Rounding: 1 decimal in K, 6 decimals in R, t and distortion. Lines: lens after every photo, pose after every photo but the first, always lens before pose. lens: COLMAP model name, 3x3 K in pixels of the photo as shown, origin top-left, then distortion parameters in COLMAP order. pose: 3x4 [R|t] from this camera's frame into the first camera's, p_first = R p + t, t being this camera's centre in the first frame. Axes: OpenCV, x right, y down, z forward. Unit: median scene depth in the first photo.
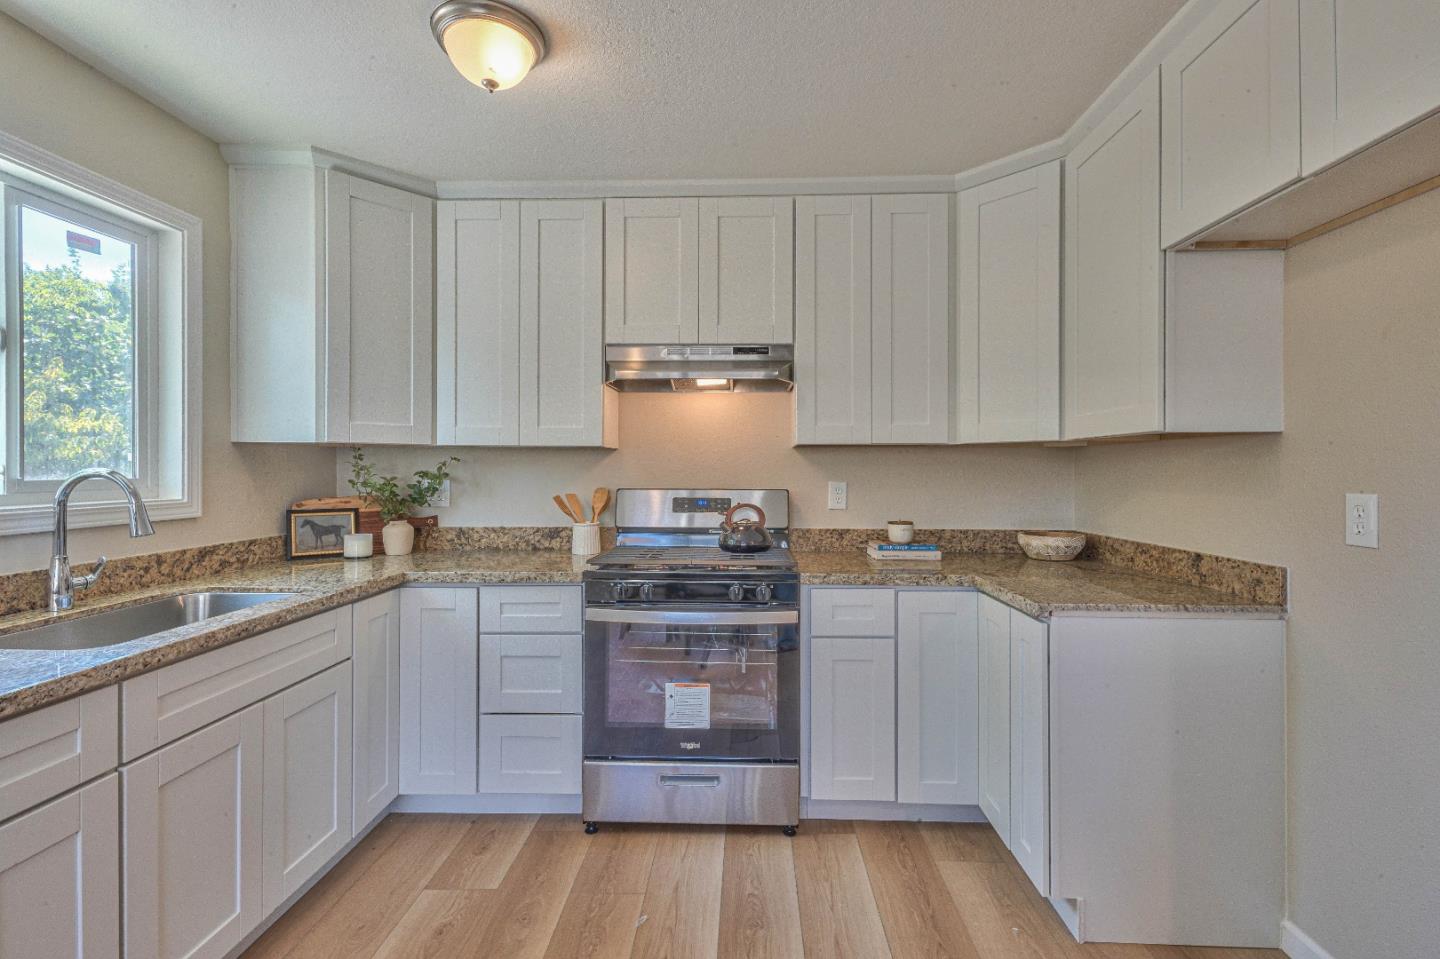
lens RADIAL K [[643.4, 0, 732.9], [0, 643.4, 473.9], [0, 0, 1]] dist [0.005843, 0.001129]
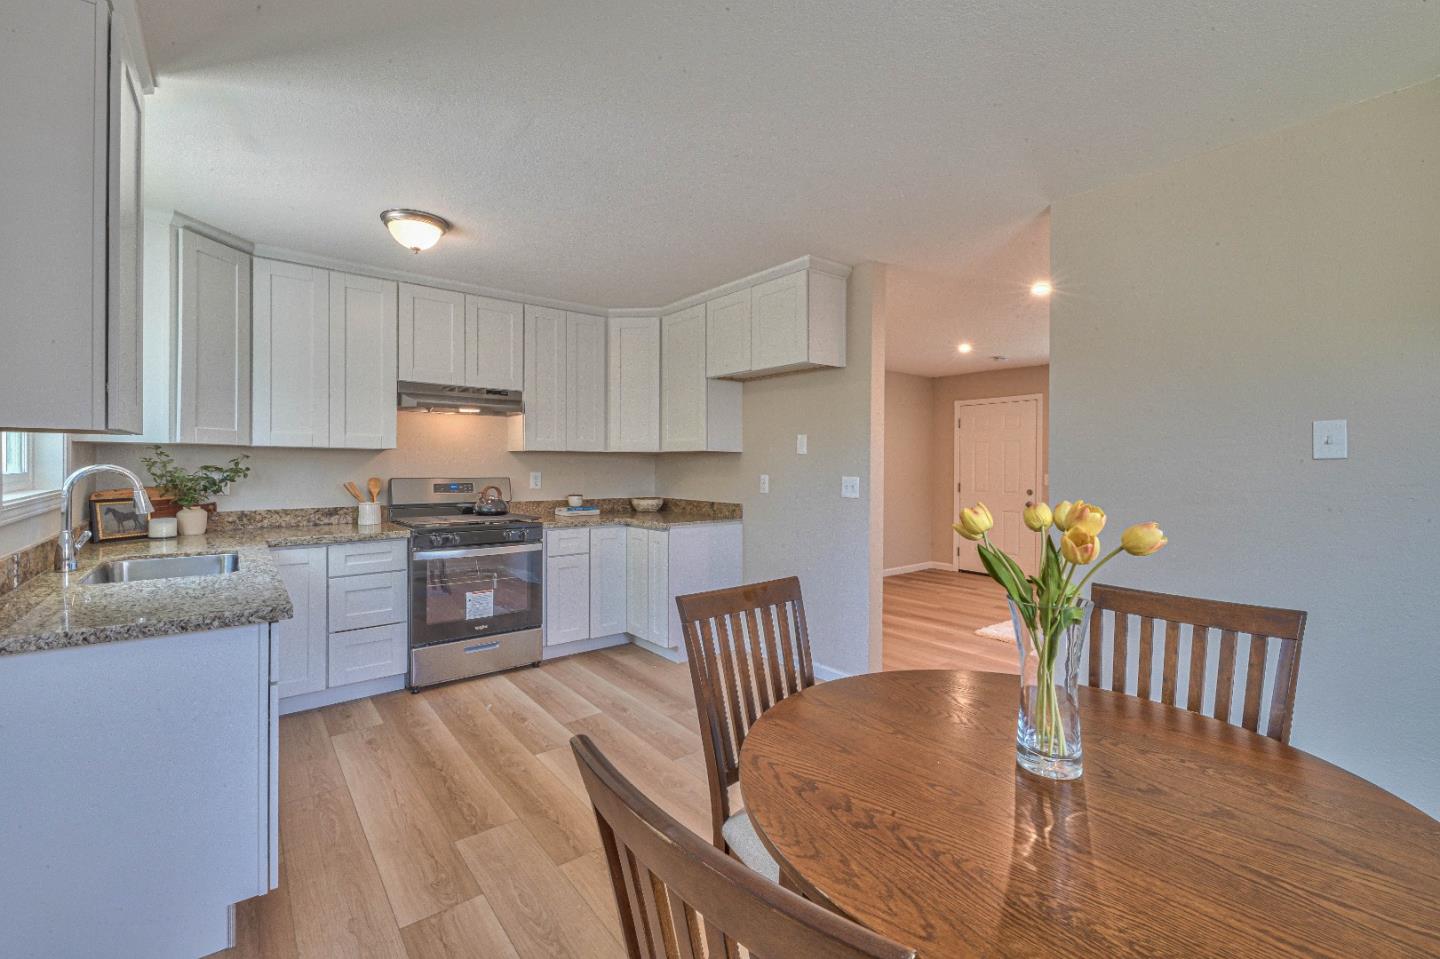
lens RADIAL K [[643.4, 0, 716.3], [0, 643.4, 473.8], [0, 0, 1]] dist [0.005843, 0.001129]
pose [[0.758124, -0.006415, 0.652079, -0.645715], [-0.000724, 0.999943, 0.010679, -0.002983], [-0.652110, -0.008568, 0.758076, -0.636275]]
